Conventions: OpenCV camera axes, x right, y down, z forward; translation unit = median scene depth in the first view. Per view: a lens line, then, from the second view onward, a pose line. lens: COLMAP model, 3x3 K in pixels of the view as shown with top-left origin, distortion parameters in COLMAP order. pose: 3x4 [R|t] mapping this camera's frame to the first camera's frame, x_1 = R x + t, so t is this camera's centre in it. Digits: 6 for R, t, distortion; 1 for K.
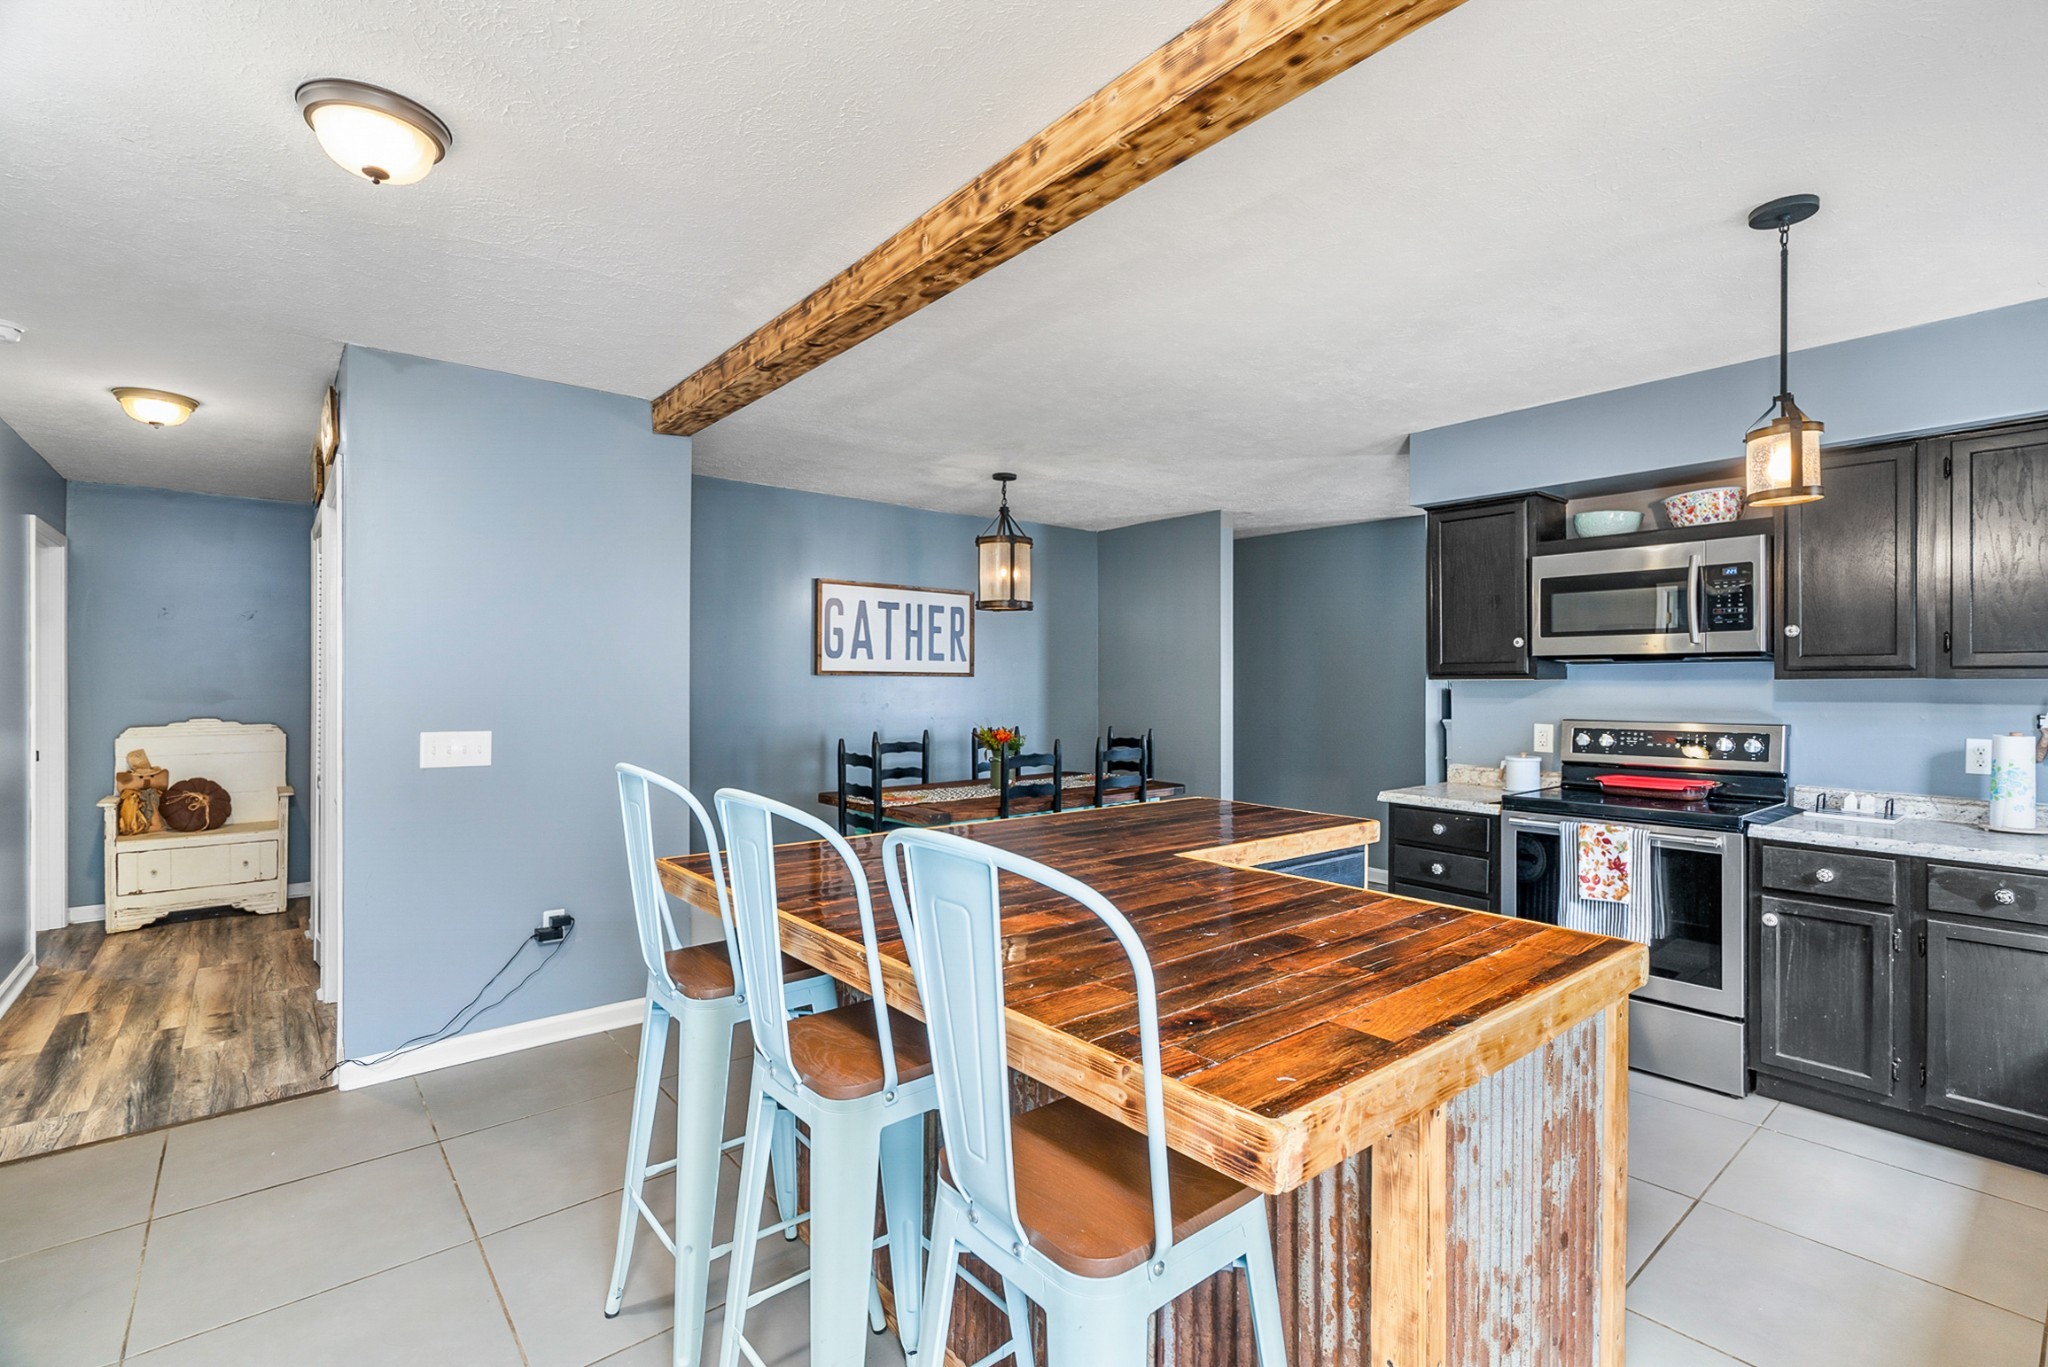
lens RADIAL K [[937.2, 0, 1020.7], [0, 937.2, 682.5], [0, 0, 1]] dist [-0.010517, 0.003977]
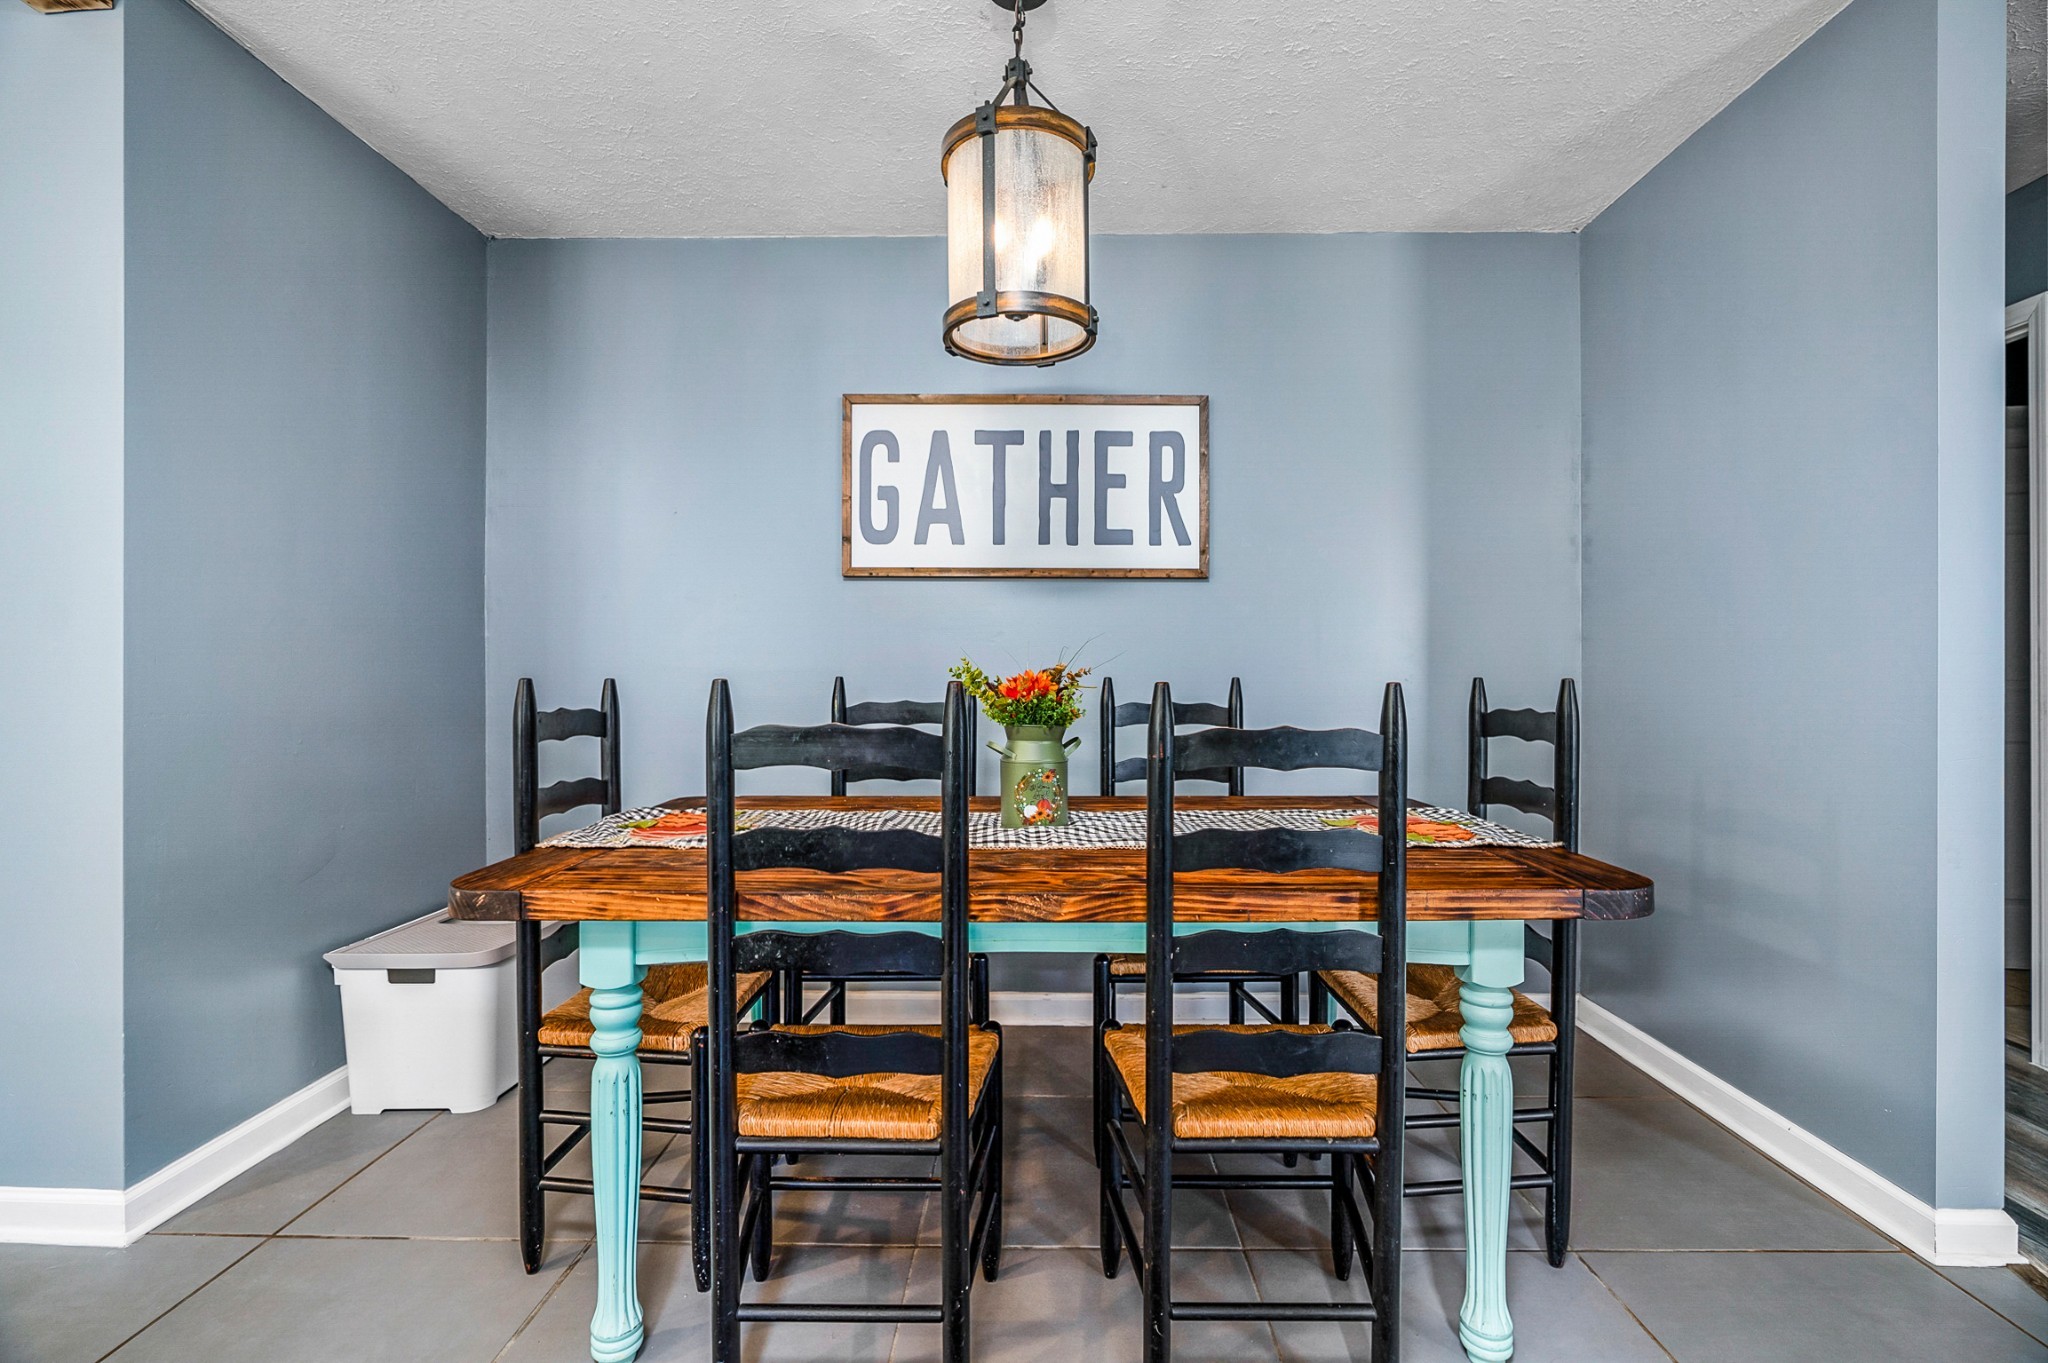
lens RADIAL K [[937.2, 0, 1027.2], [0, 937.2, 674.2], [0, 0, 1]] dist [-0.010517, 0.003977]
pose [[0.756287, 0.002258, -0.654236, 0.200213], [-0.001217, 0.999997, 0.002044, 0.044223], [0.654239, -0.000750, 0.756288, 0.624584]]
